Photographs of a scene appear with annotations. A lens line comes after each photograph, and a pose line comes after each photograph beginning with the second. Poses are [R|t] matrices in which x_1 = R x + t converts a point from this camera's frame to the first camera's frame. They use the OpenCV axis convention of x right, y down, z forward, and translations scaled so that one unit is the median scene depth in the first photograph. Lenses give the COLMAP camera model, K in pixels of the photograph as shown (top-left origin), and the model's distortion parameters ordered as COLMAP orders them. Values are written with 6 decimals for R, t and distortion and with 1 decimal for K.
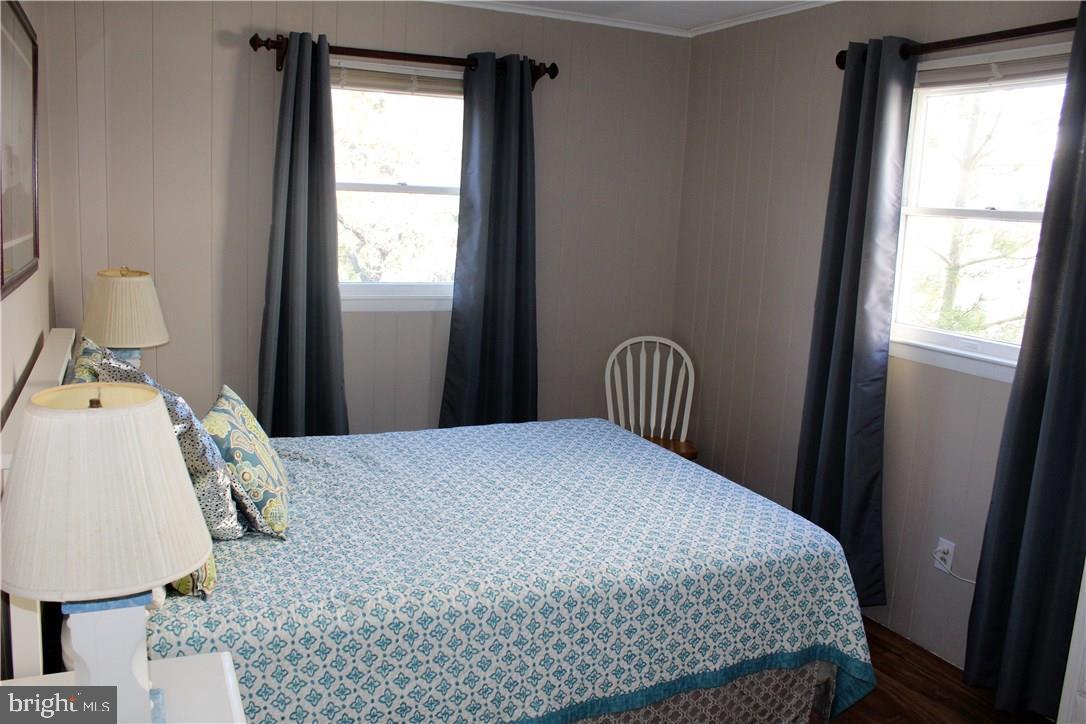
lens RADIAL K [[902.0, 0, 543.0], [0, 902.0, 362.0], [0, 0, 1]] dist [-0.030719, 0.001814]
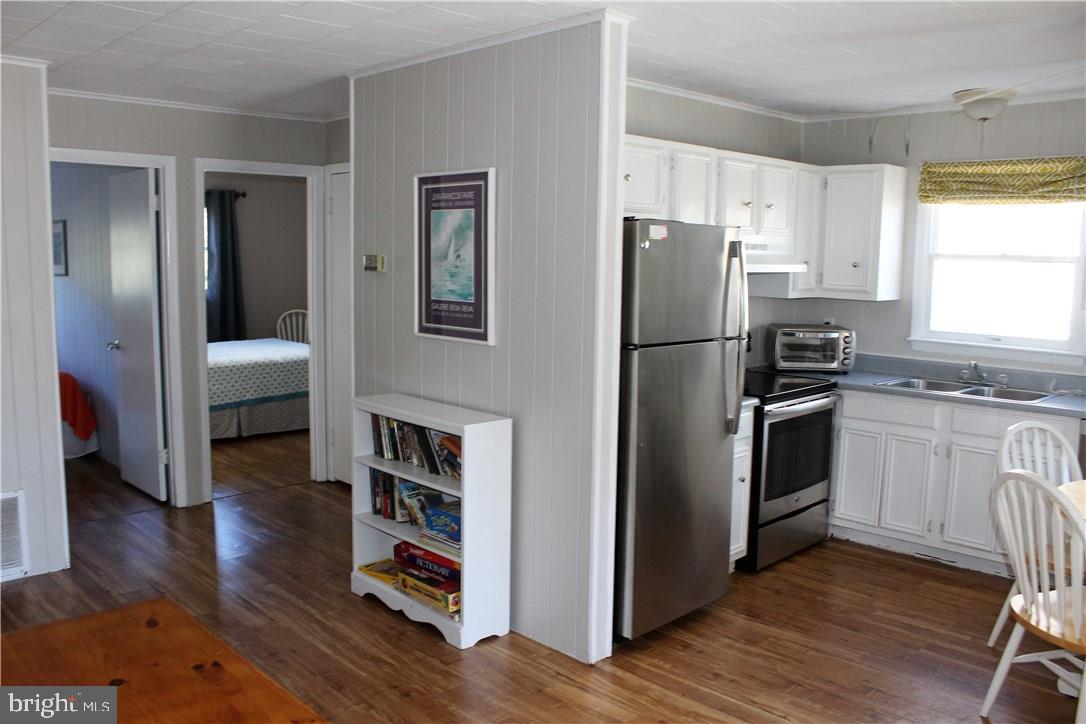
lens RADIAL K [[914.3, 0, 530.1], [0, 914.3, 359.3], [0, 0, 1]] dist [-0.172179, 0.166773]
pose [[0.954447, -0.072282, 0.289492, 0.013025], [0.085538, 0.995775, -0.033389, 0.285272], [-0.285855, 0.056631, 0.956598, -1.676615]]
